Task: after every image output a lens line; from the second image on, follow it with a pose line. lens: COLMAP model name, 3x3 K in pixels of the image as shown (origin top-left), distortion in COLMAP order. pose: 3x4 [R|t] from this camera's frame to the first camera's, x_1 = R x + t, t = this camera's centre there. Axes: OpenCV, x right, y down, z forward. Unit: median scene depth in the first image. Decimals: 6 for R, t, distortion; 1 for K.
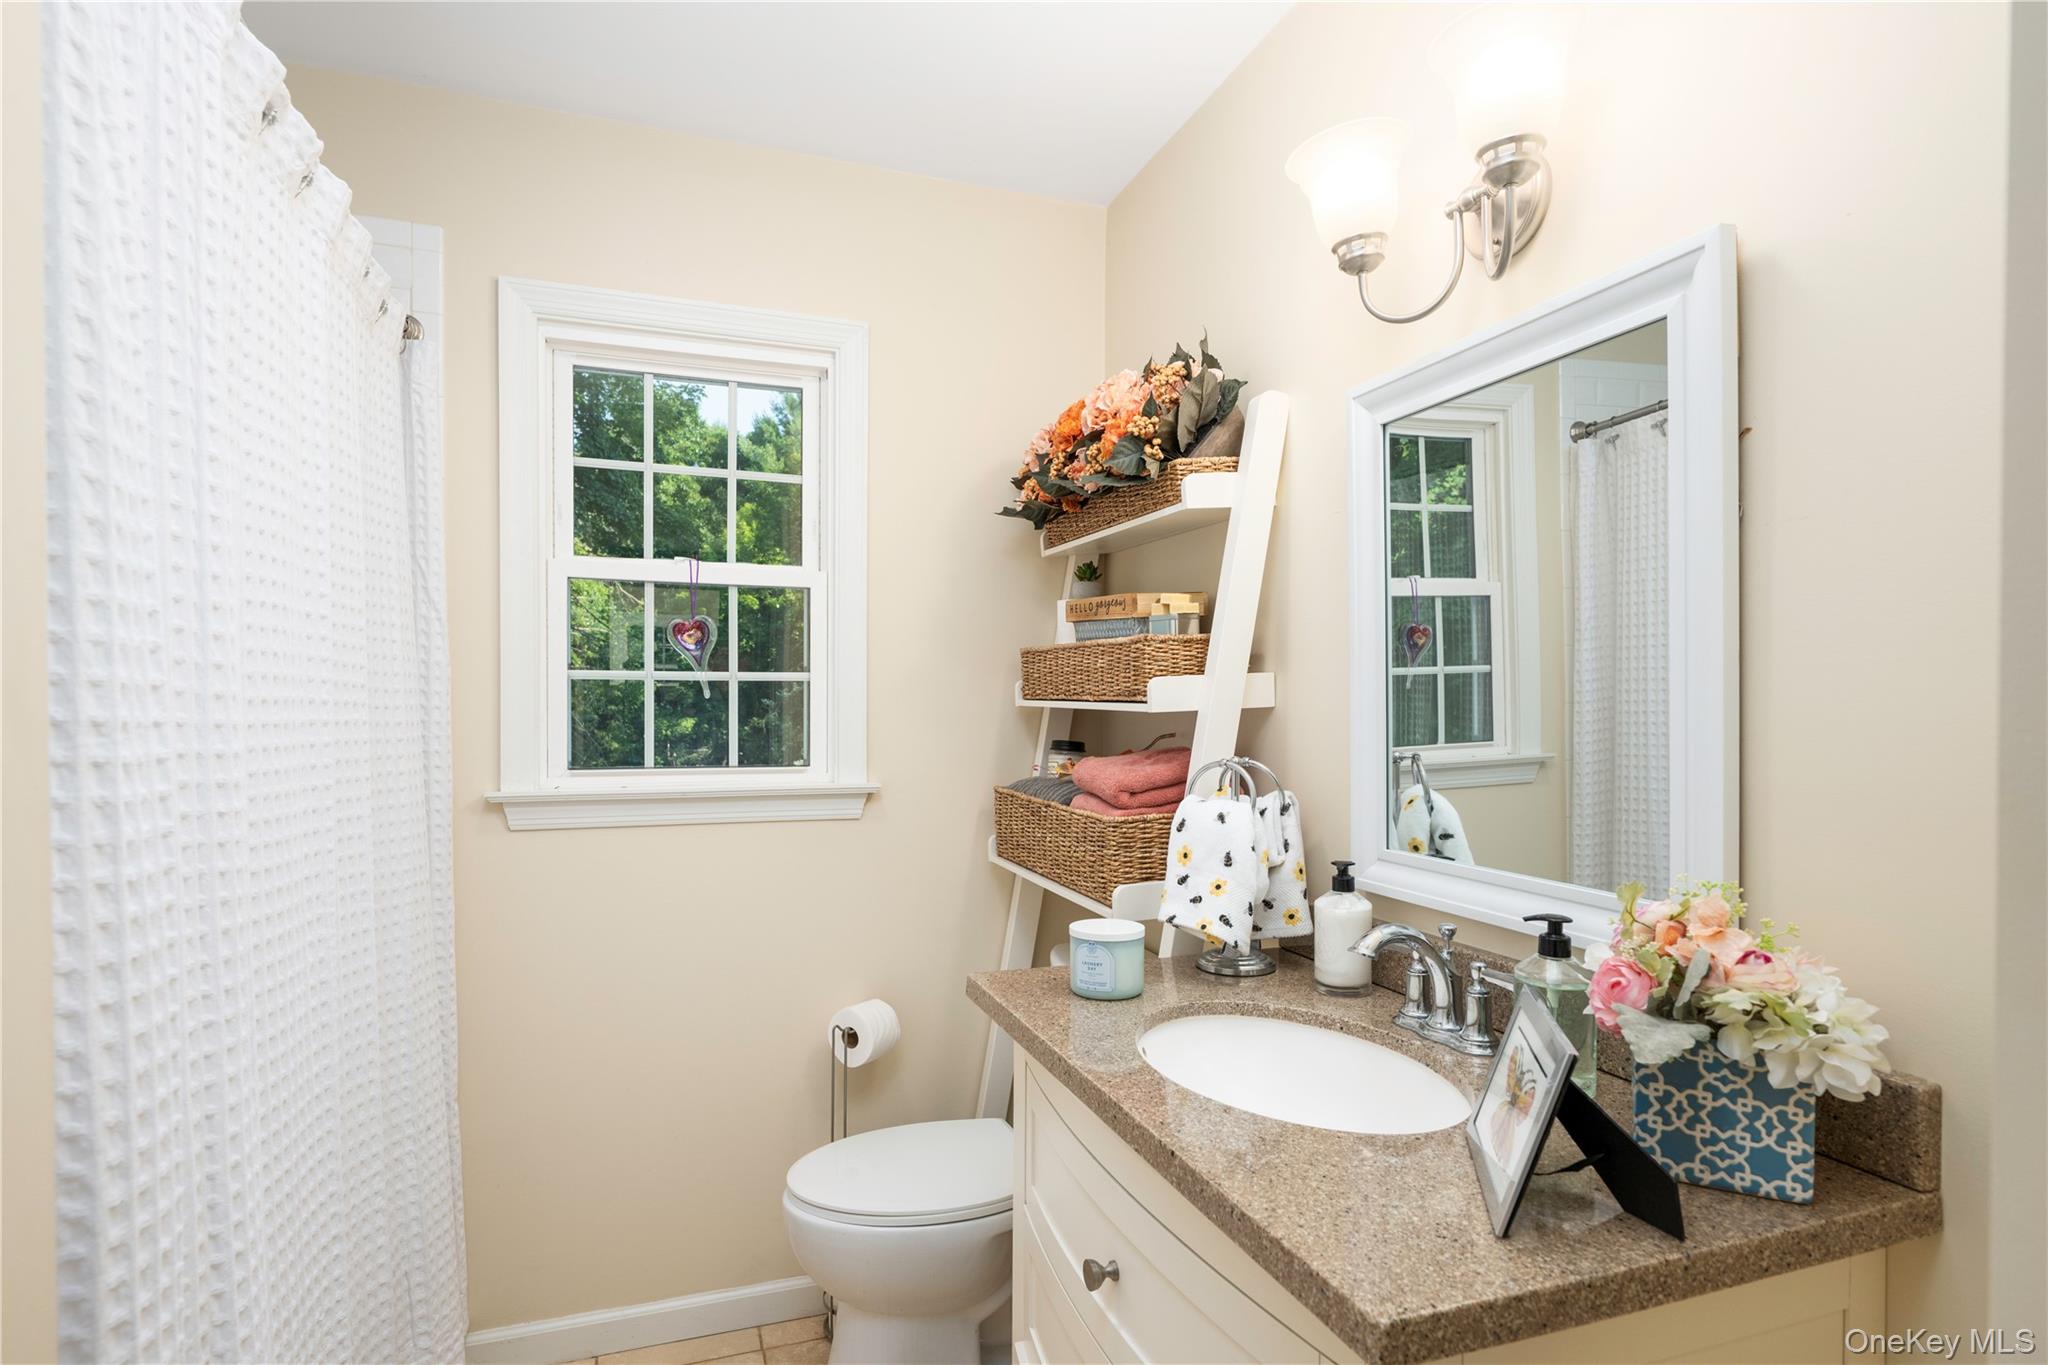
lens RADIAL K [[1034.5, 0, 1012.0], [0, 1034.5, 712.0], [0, 0, 1]] dist [0.000478, -0.000073]
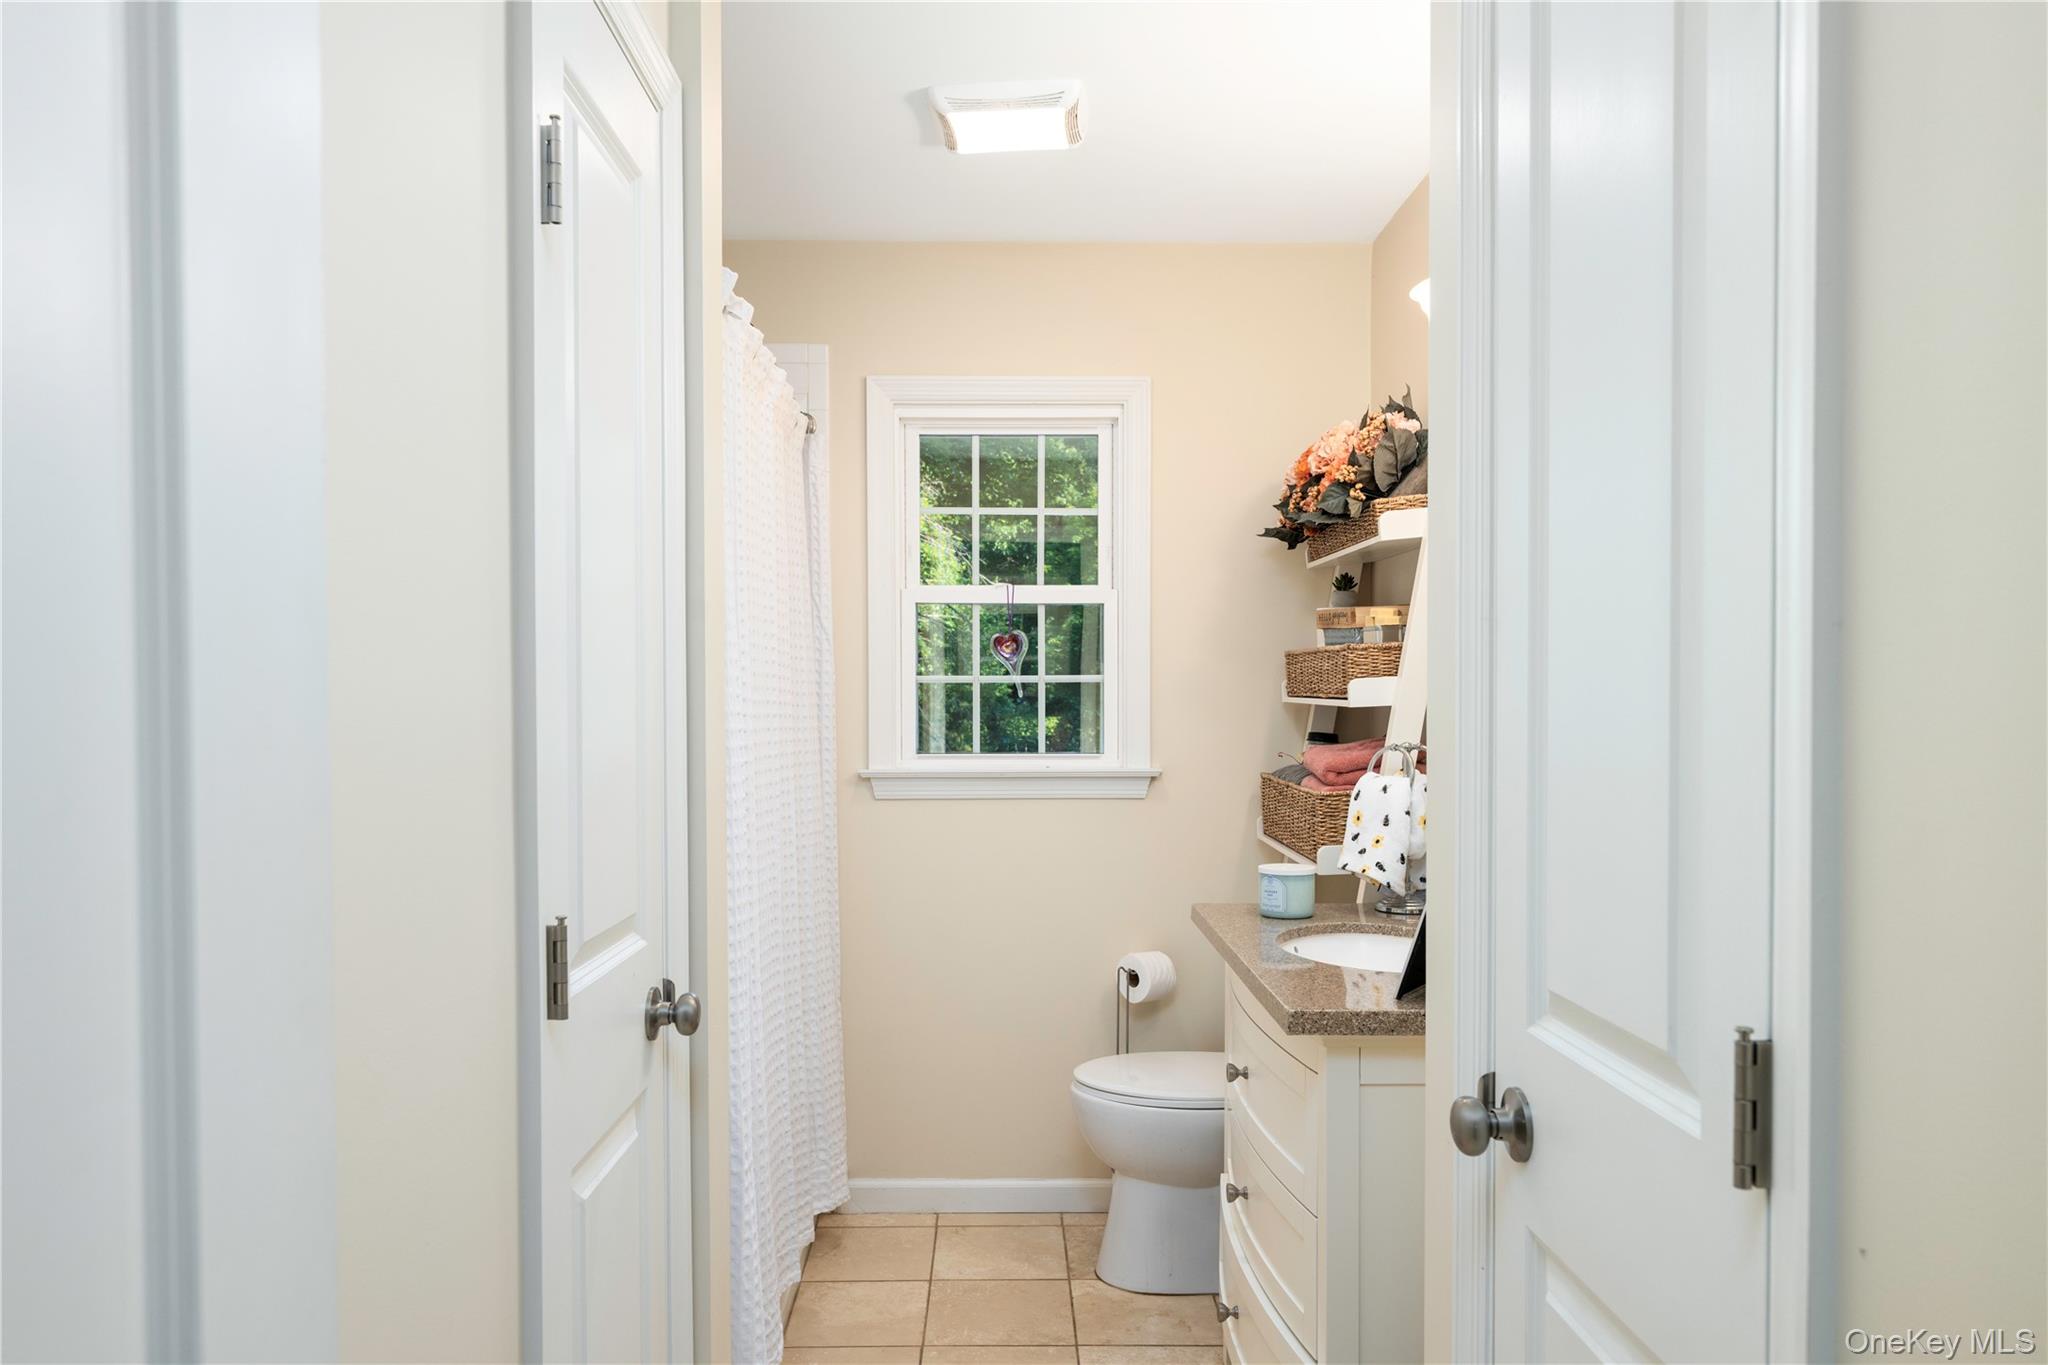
lens RADIAL K [[1415.4, 0, 1023.2], [0, 1415.4, 689.4], [0, 0, 1]] dist [-0.001088, -0.000086]
pose [[0.945936, -0.007350, -0.324269, 0.283688], [0.002751, 0.999889, -0.014637, 0.002550], [0.324341, 0.012953, 0.945852, -0.658900]]
